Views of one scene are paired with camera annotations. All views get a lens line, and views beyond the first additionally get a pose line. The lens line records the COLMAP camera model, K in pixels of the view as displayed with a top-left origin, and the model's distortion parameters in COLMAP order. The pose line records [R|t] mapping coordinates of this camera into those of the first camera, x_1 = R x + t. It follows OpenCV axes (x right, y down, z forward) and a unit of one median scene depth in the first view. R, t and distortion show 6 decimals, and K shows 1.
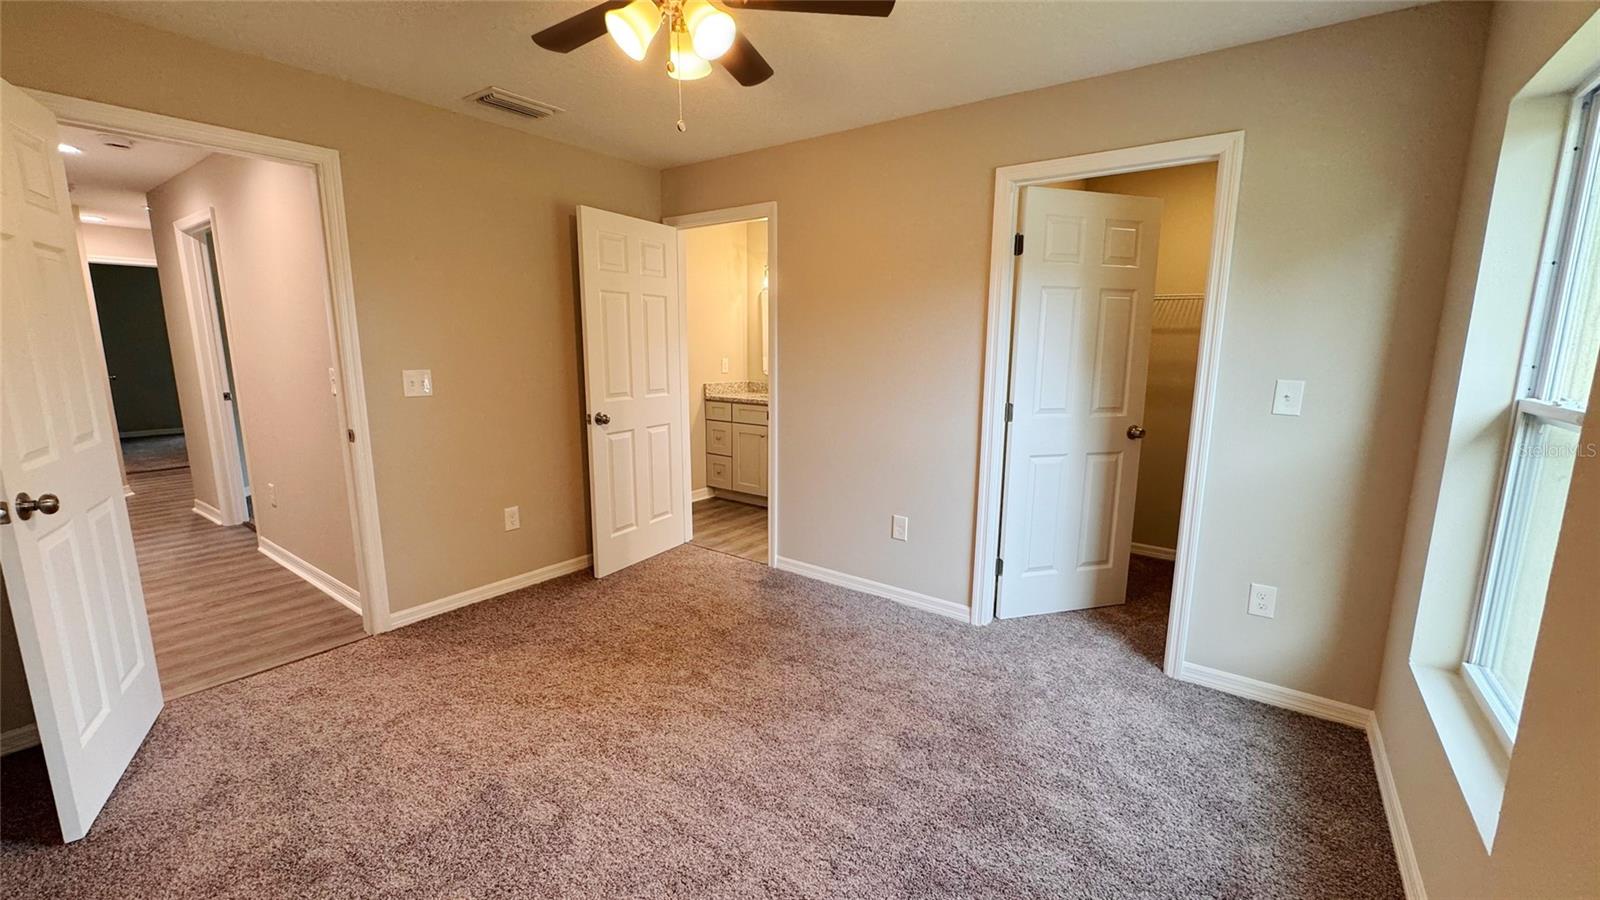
lens RADIAL K [[637.6, 0, 800.0], [0, 637.6, 450.0], [0, 0, 1]] dist [-0.001165, -0.000114]
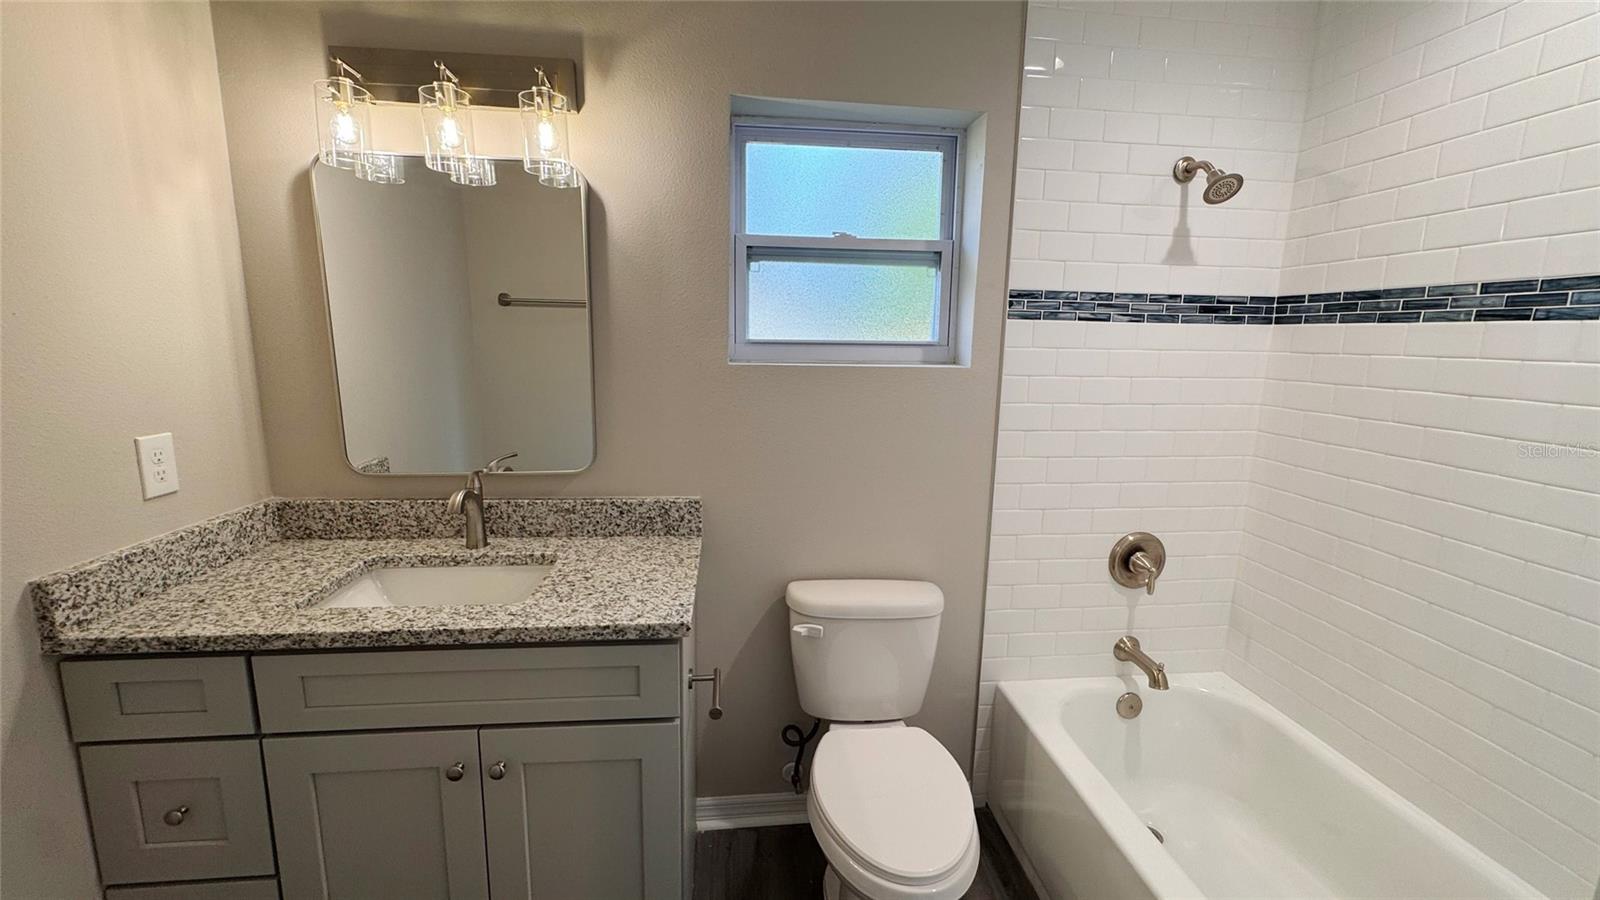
lens RADIAL K [[637.6, 0, 800.0], [0, 637.6, 450.0], [0, 0, 1]] dist [-0.001165, -0.000114]
pose [[0.746122, -0.109557, 0.656734, -0.097671], [0.102352, 0.993518, 0.049457, -0.127822], [-0.657895, 0.030317, 0.752499, 0.692270]]
